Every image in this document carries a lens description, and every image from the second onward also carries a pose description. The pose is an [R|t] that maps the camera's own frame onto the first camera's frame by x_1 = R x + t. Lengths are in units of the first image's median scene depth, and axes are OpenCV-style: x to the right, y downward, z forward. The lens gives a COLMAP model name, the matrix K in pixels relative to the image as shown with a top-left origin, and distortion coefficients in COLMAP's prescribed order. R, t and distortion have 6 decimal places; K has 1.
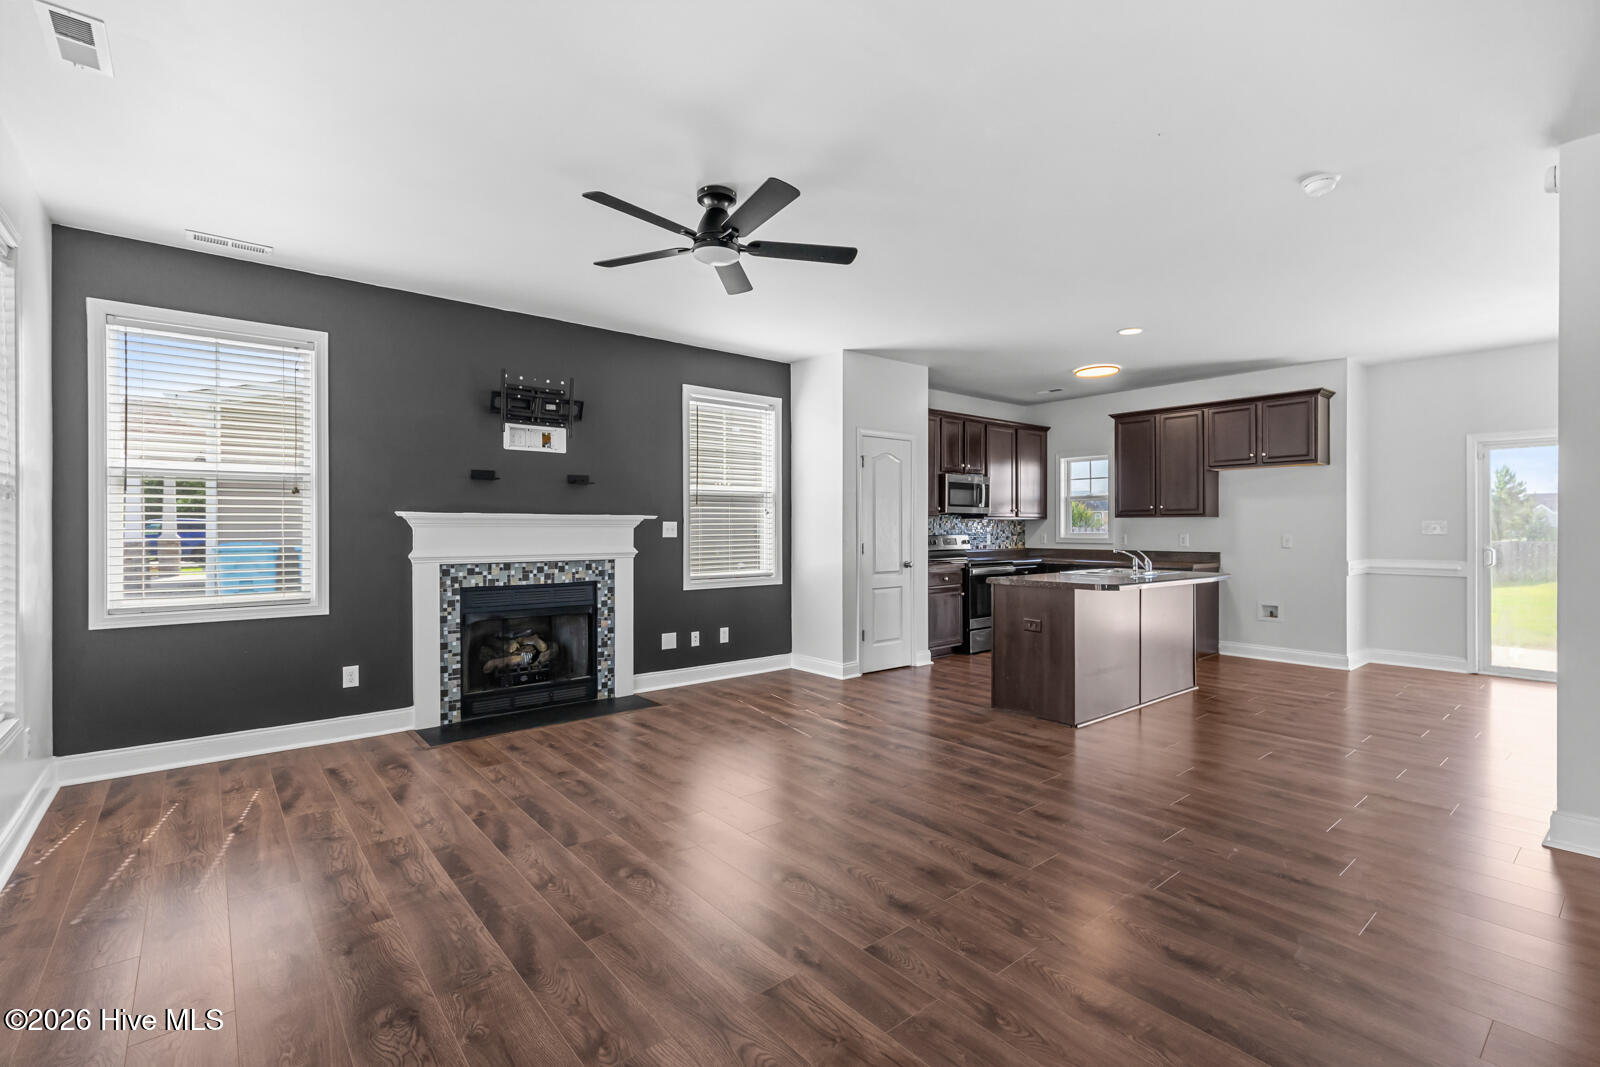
lens RADIAL K [[720.2, 0, 807.2], [0, 720.2, 528.9], [0, 0, 1]] dist [0.008587, -0.000800]
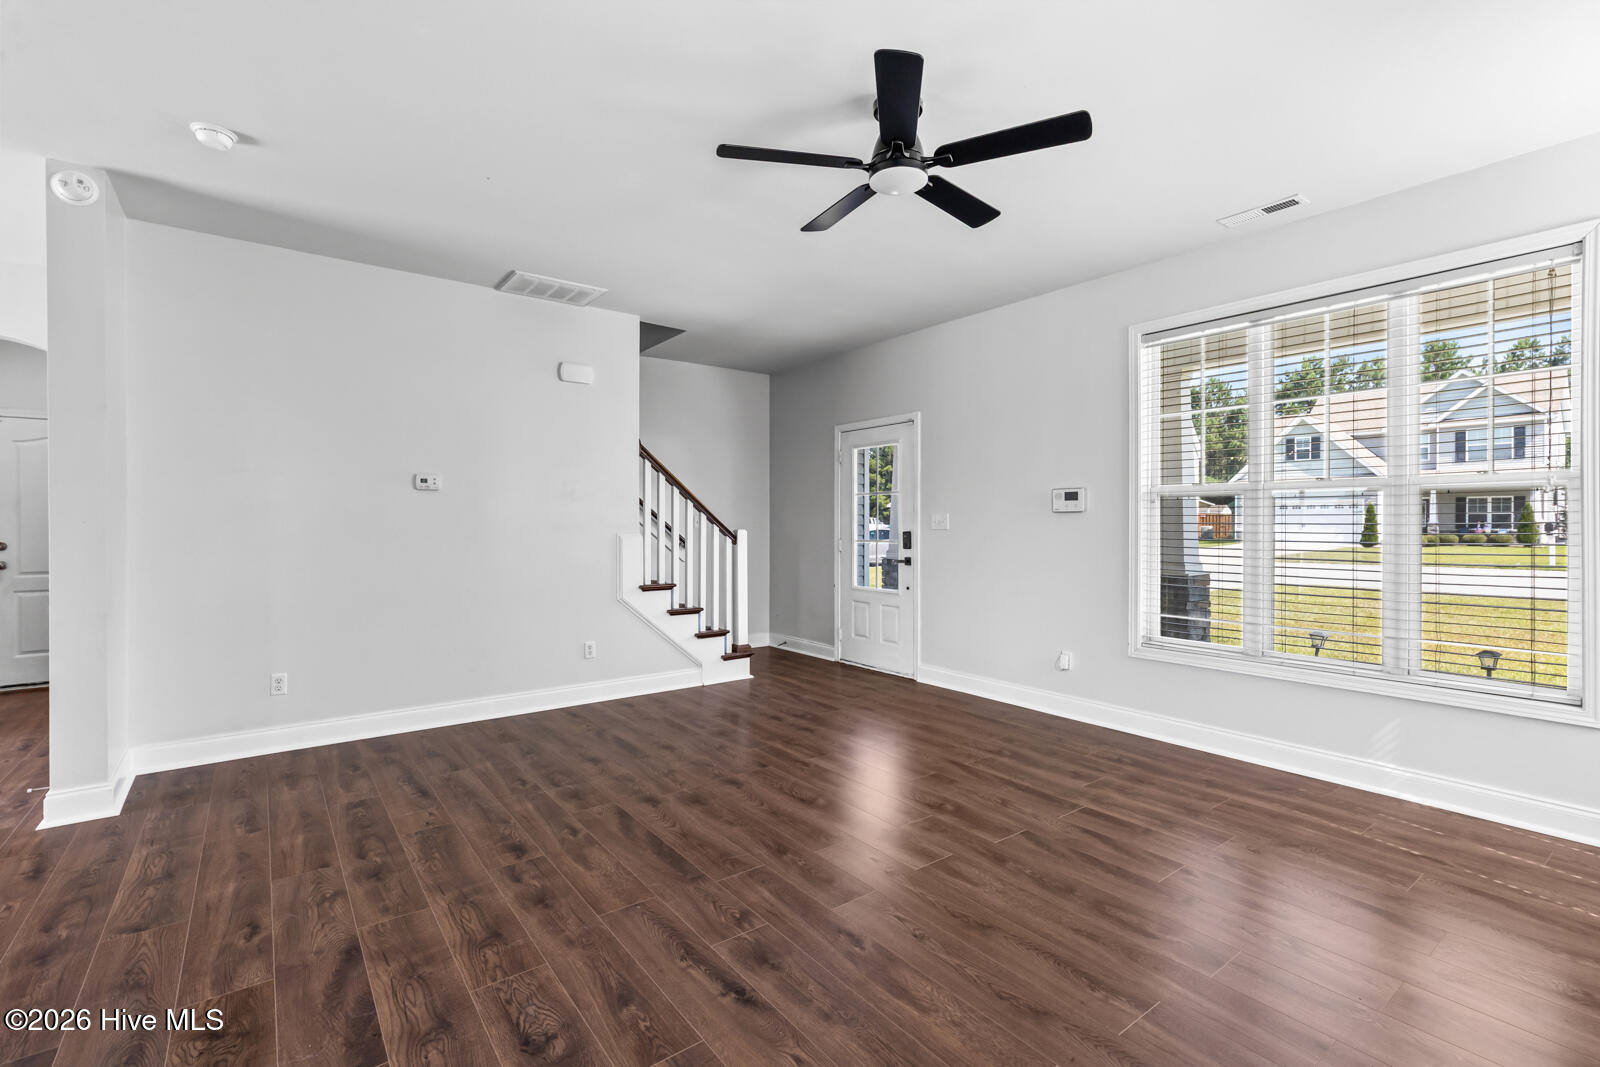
lens RADIAL K [[720.2, 0, 807.2], [0, 720.2, 528.9], [0, 0, 1]] dist [0.008587, -0.000800]
pose [[-0.998983, 0.002349, 0.045028, -0.072714], [0.002865, 0.999931, 0.011387, -0.002835], [-0.044998, 0.011505, -0.998921, 2.199375]]
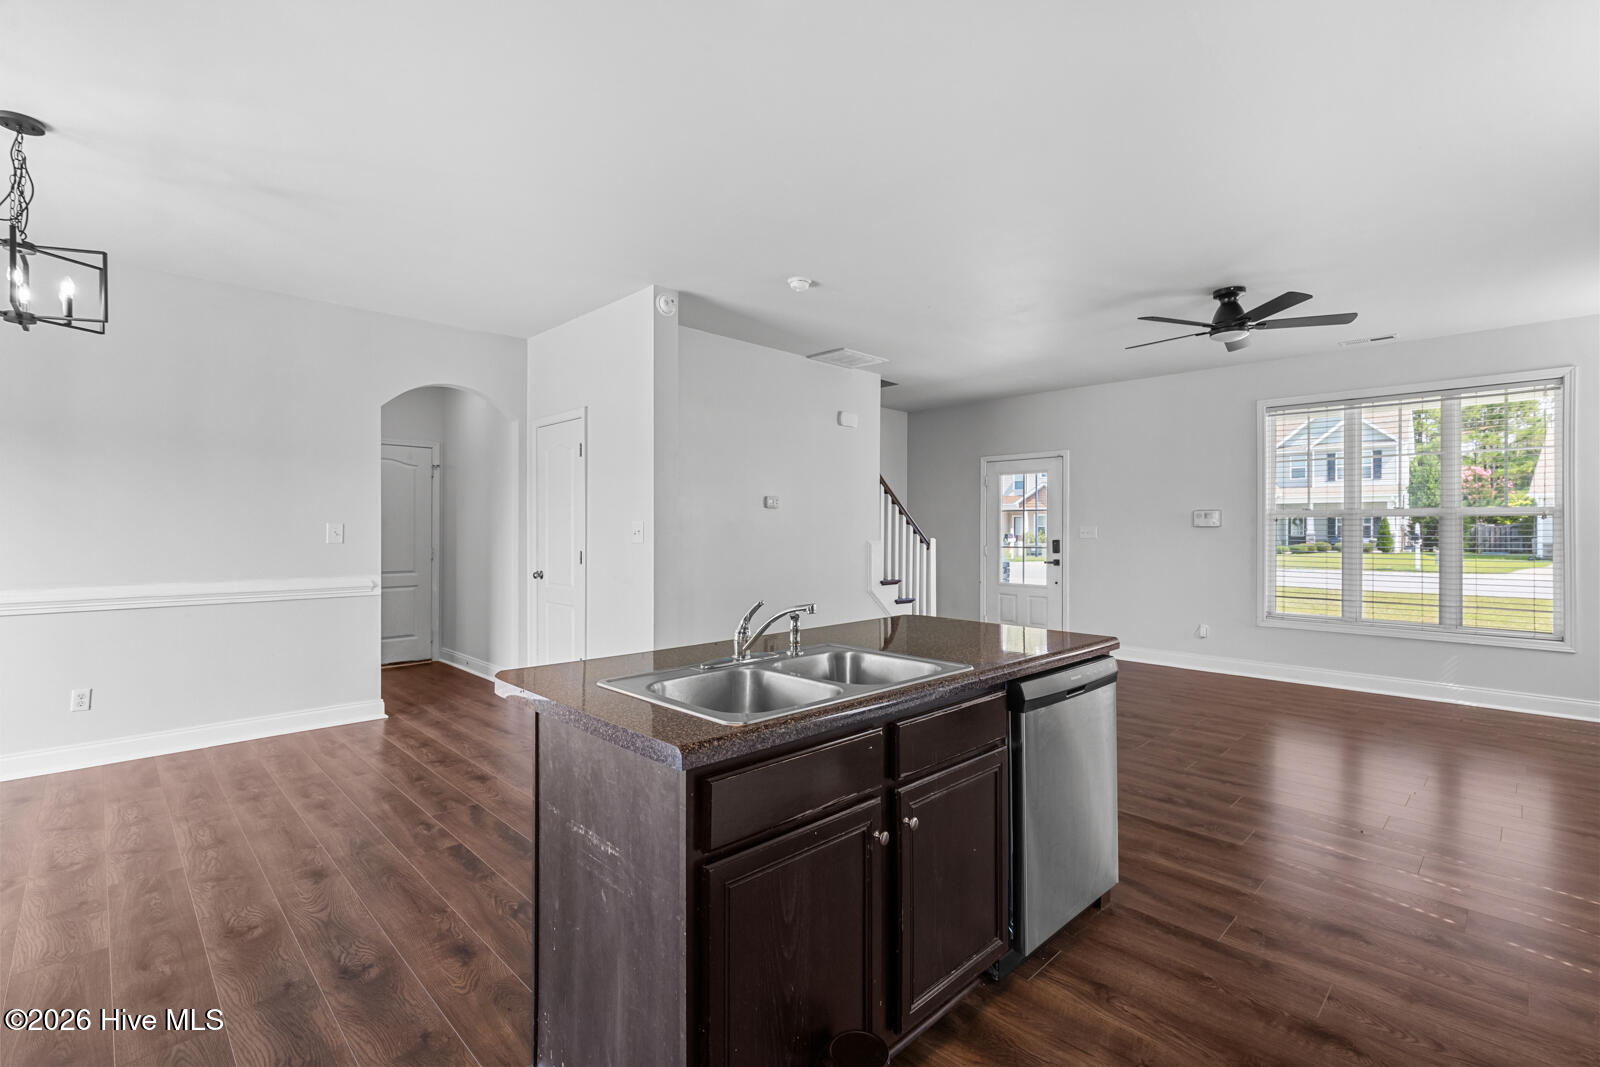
lens RADIAL K [[720.2, 0, 807.2], [0, 720.2, 528.9], [0, 0, 1]] dist [0.008587, -0.000800]
pose [[-0.996507, -0.001755, -0.083493, 0.956729], [-0.001918, 0.999996, 0.001871, -0.016989], [0.083490, 0.002025, -0.996507, 2.796718]]
